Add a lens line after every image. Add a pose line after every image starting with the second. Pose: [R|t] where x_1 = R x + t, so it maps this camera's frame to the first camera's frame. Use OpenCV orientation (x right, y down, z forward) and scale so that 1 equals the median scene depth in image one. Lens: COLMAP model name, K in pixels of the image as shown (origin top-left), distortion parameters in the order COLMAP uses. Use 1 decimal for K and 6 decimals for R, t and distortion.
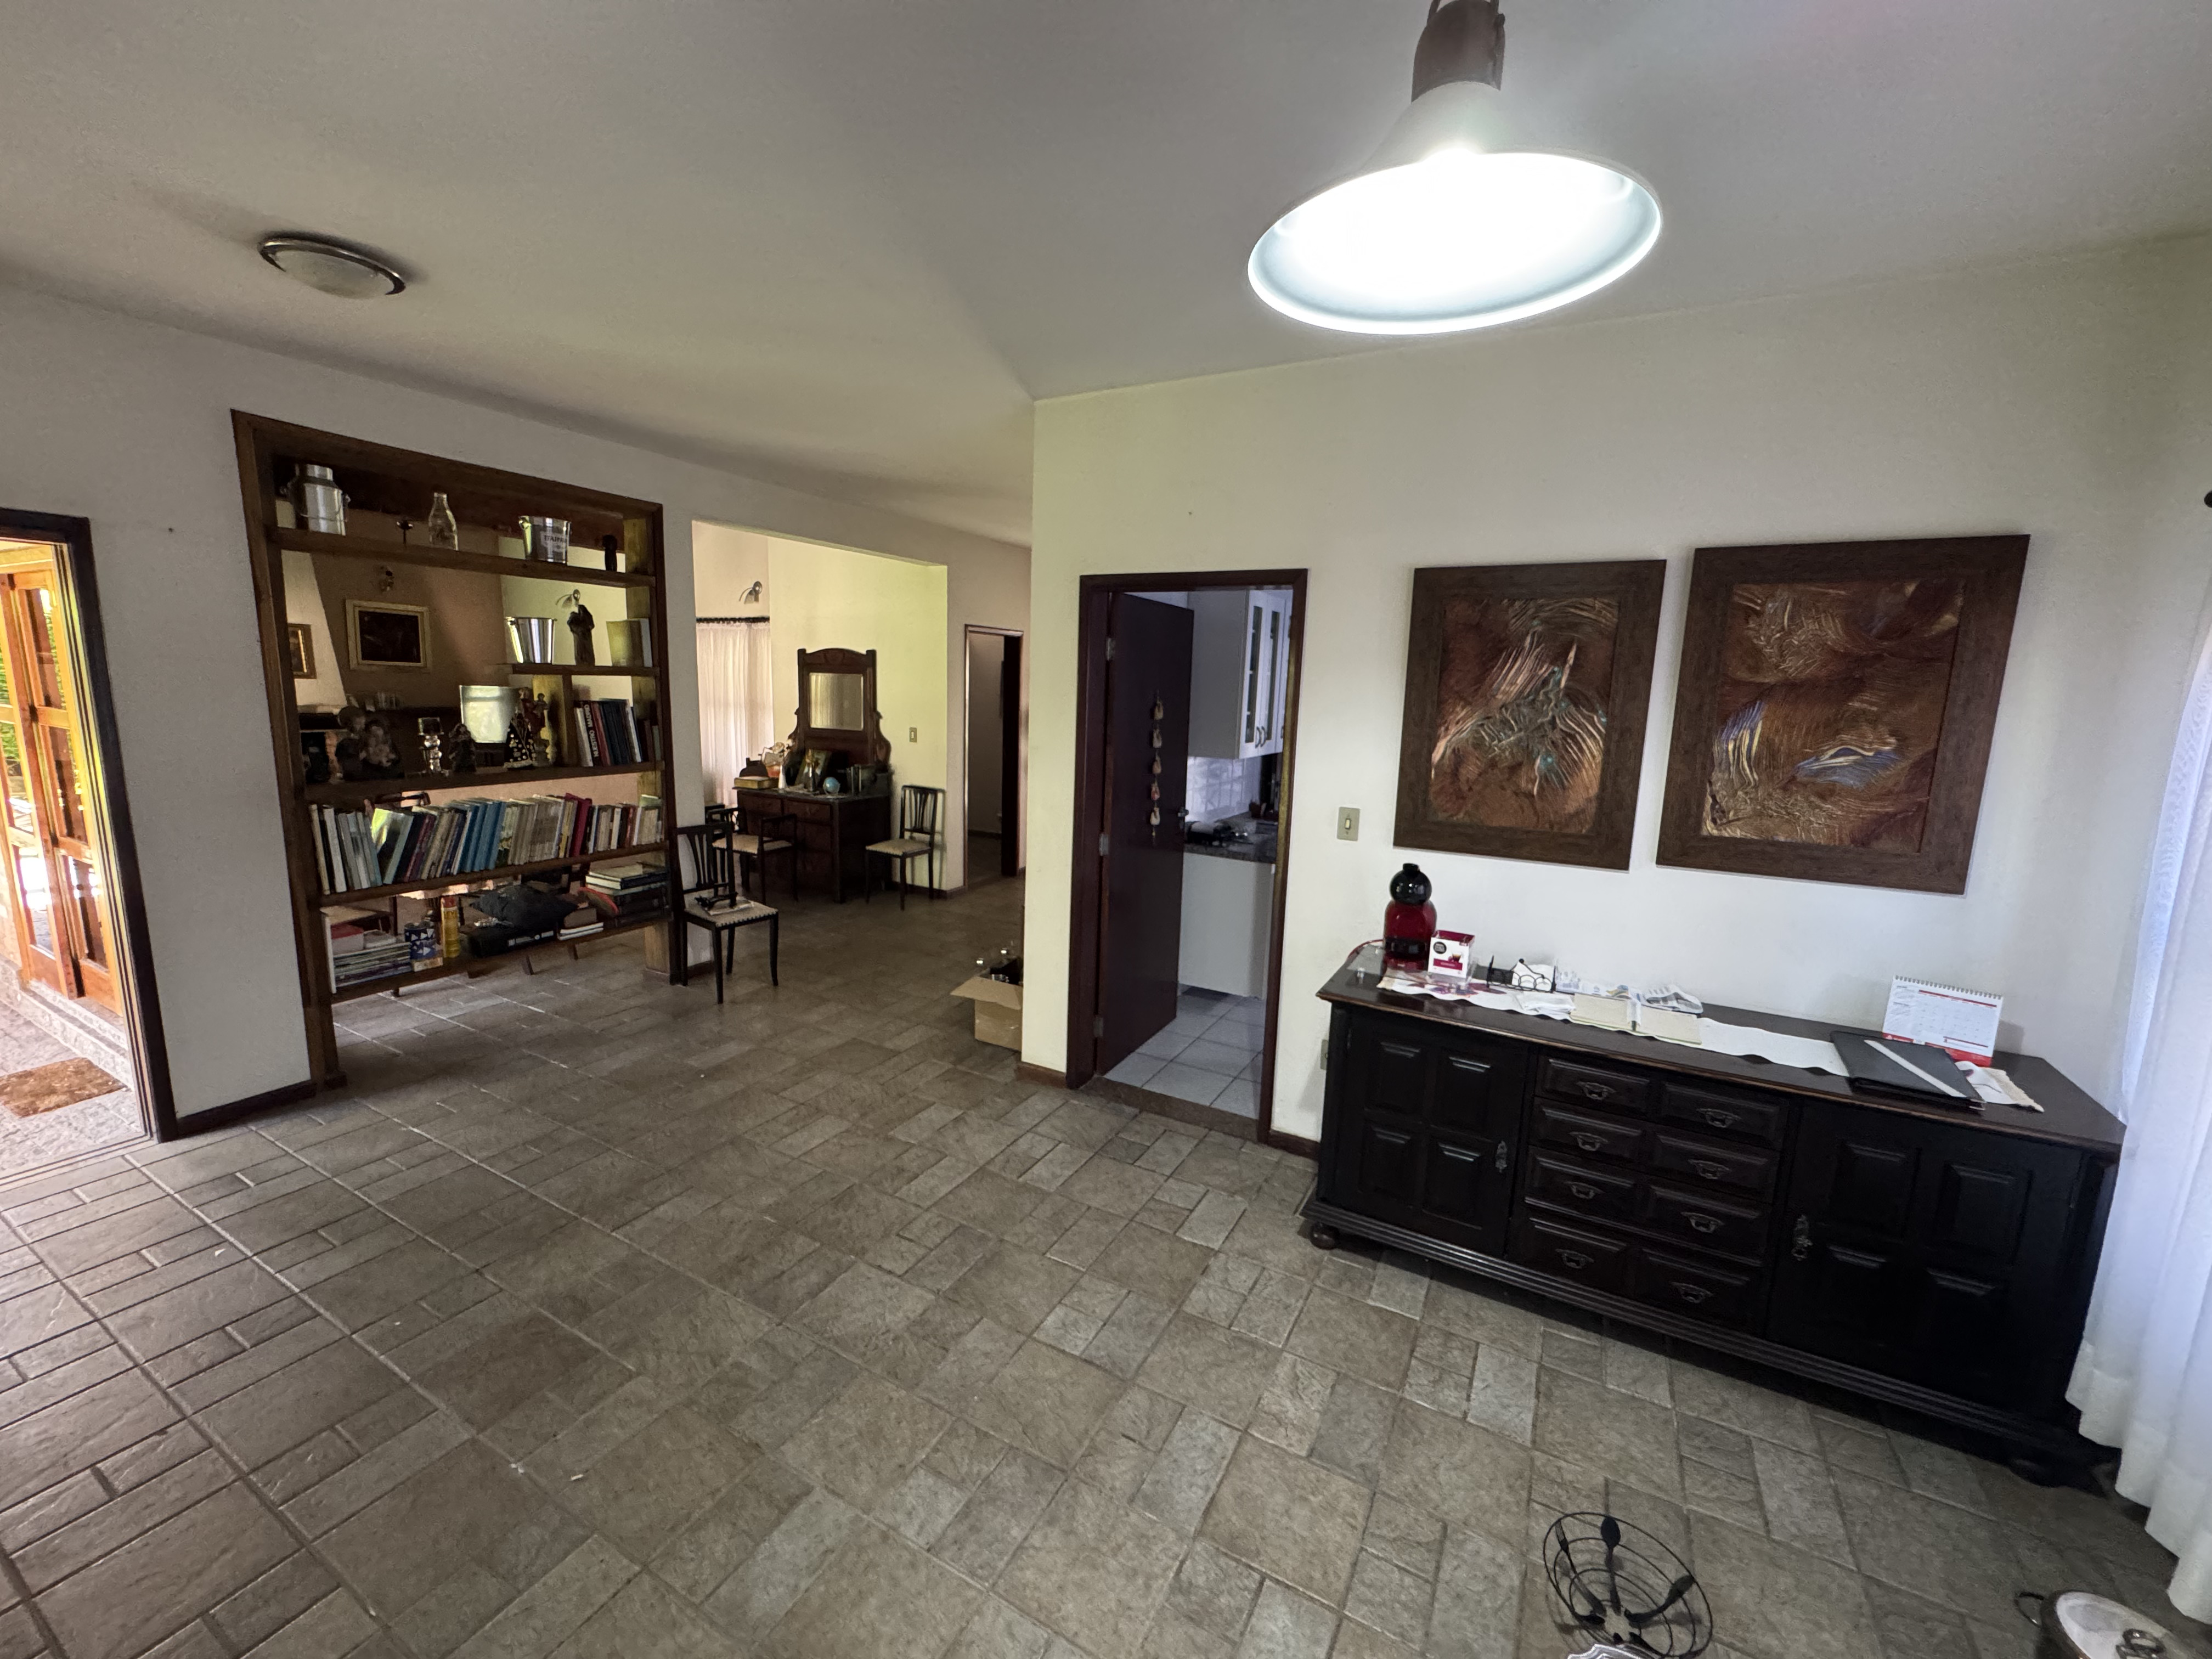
lens RADIAL K [[884.4, 0, 1104.6], [0, 884.4, 826.8], [0, 0, 1]] dist [-0.005583, 0.000721]
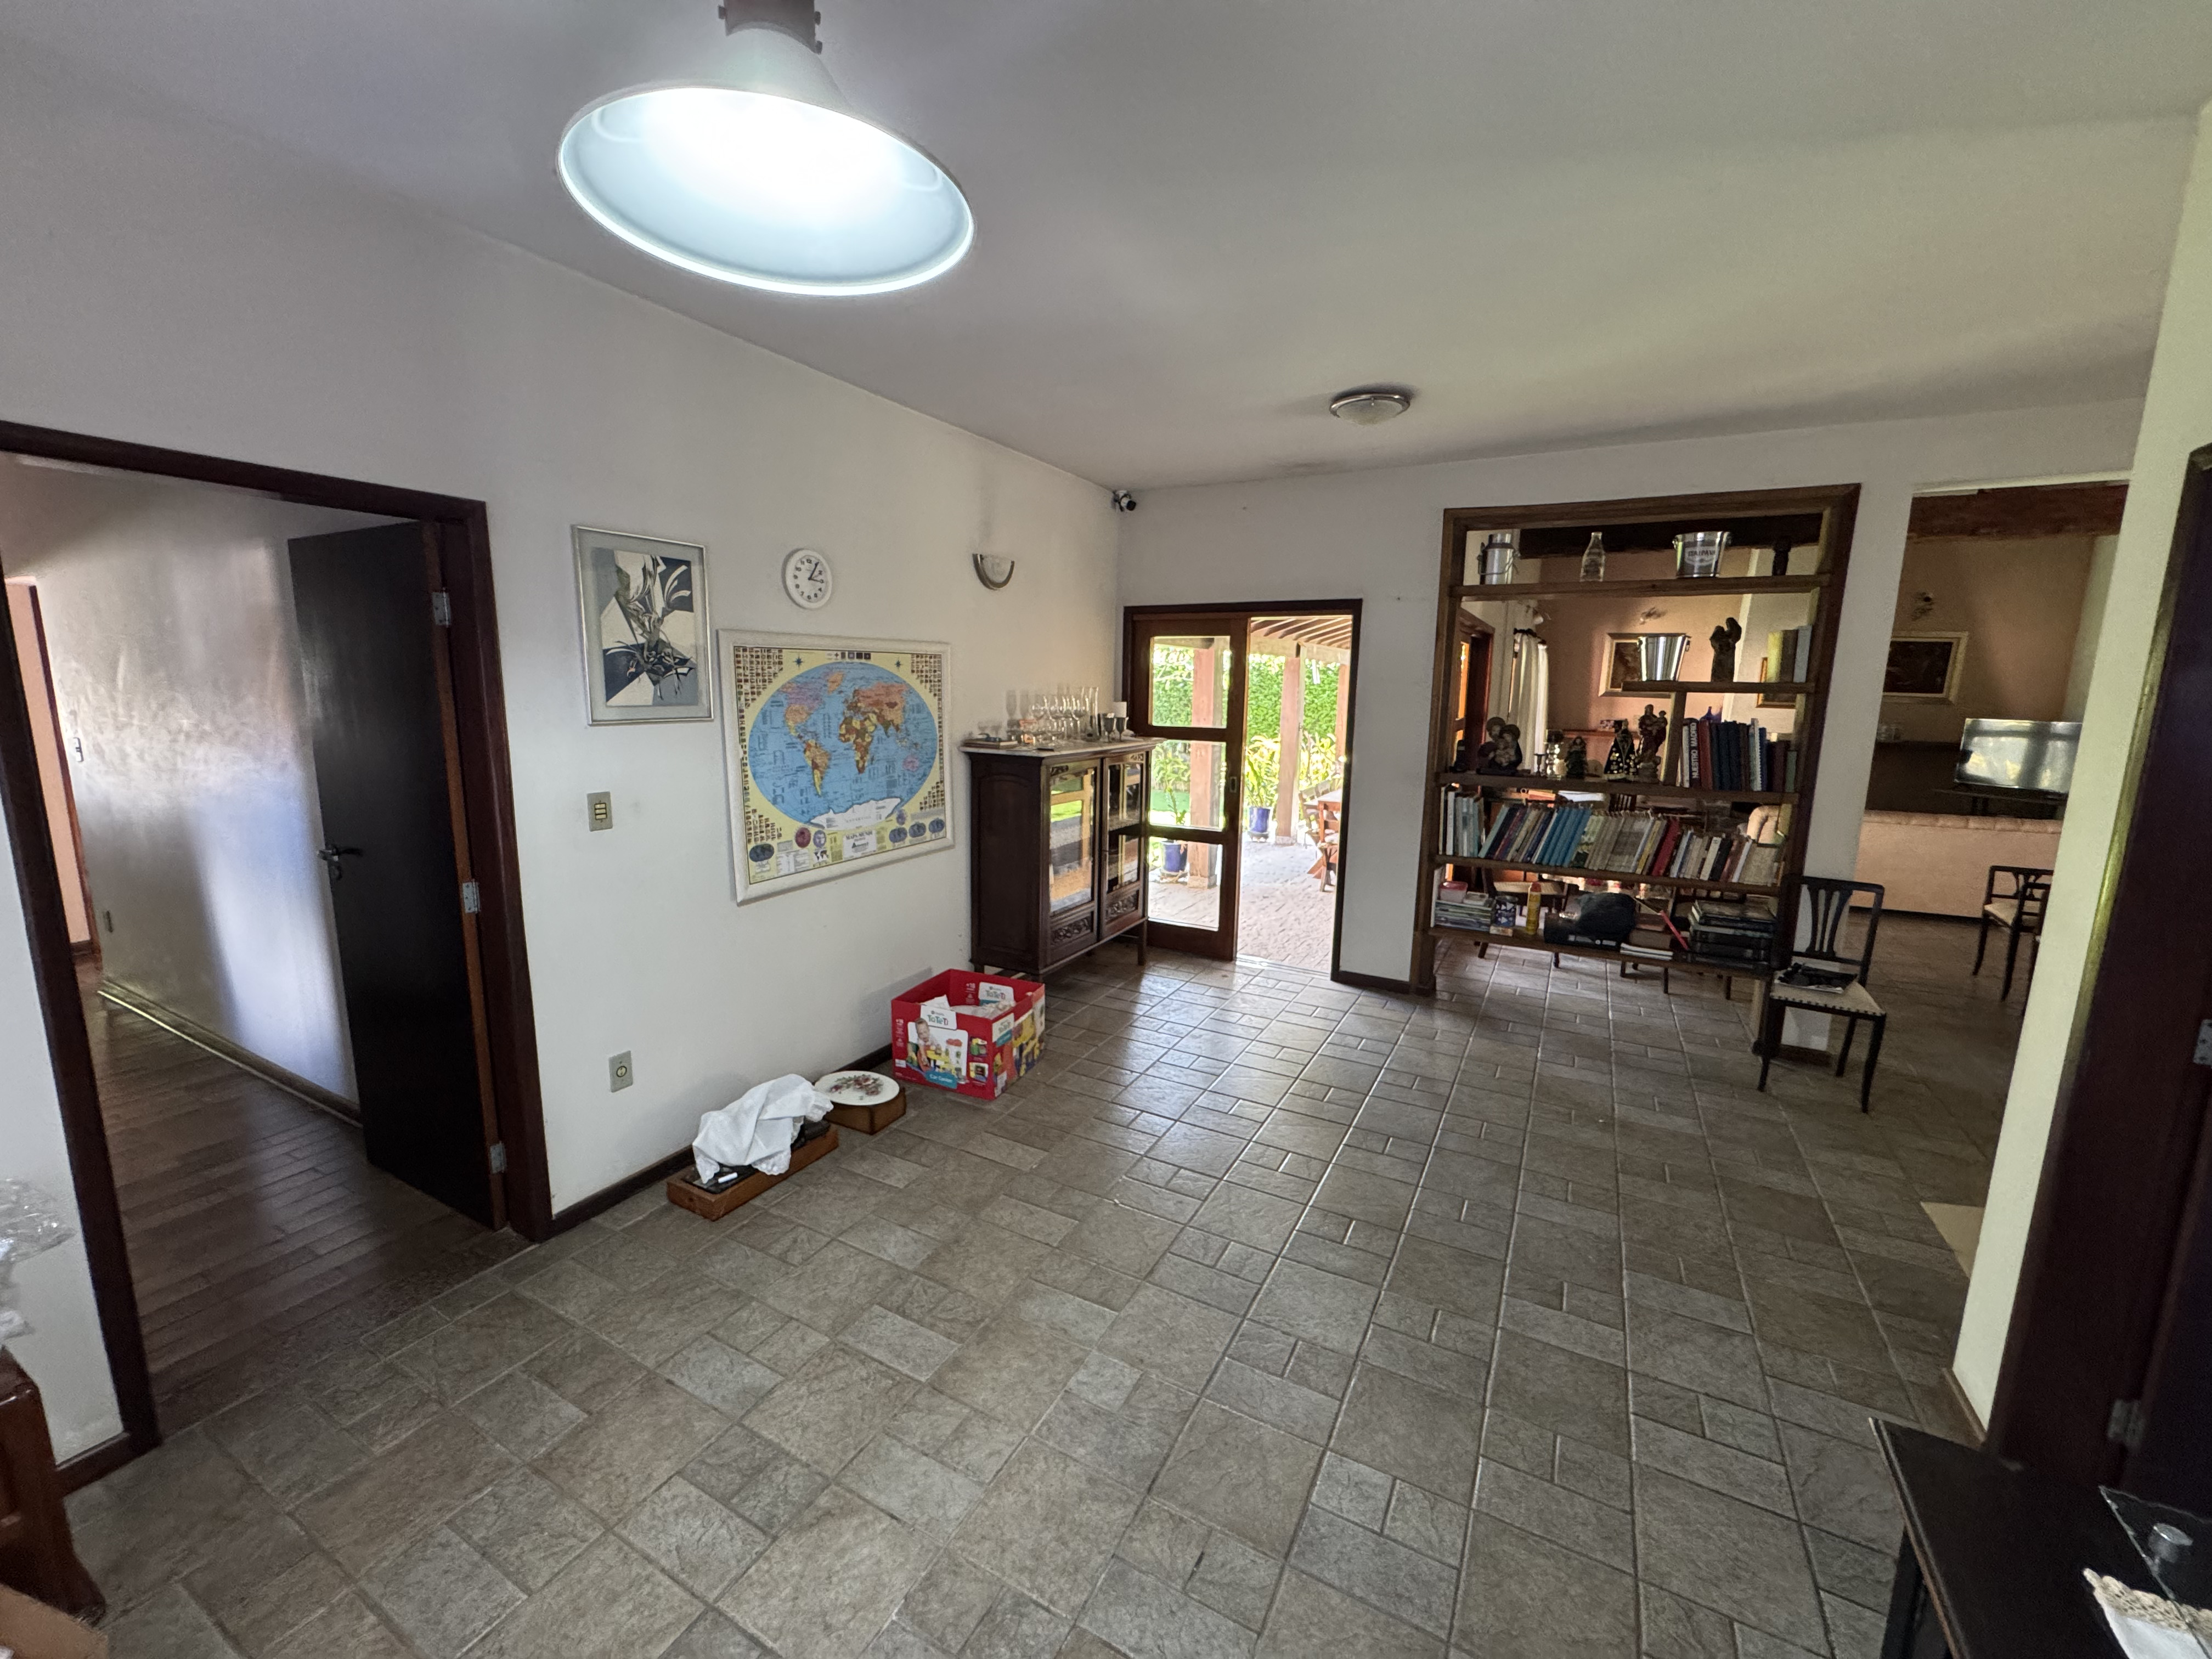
lens RADIAL K [[884.4, 0, 1104.6], [0, 884.4, 826.8], [0, 0, 1]] dist [-0.005583, 0.000721]
pose [[-0.002979, 0.131043, -0.991372, 0.391964], [-0.176933, 0.975666, 0.129498, -0.041577], [0.984218, 0.175792, 0.020279, 0.392622]]
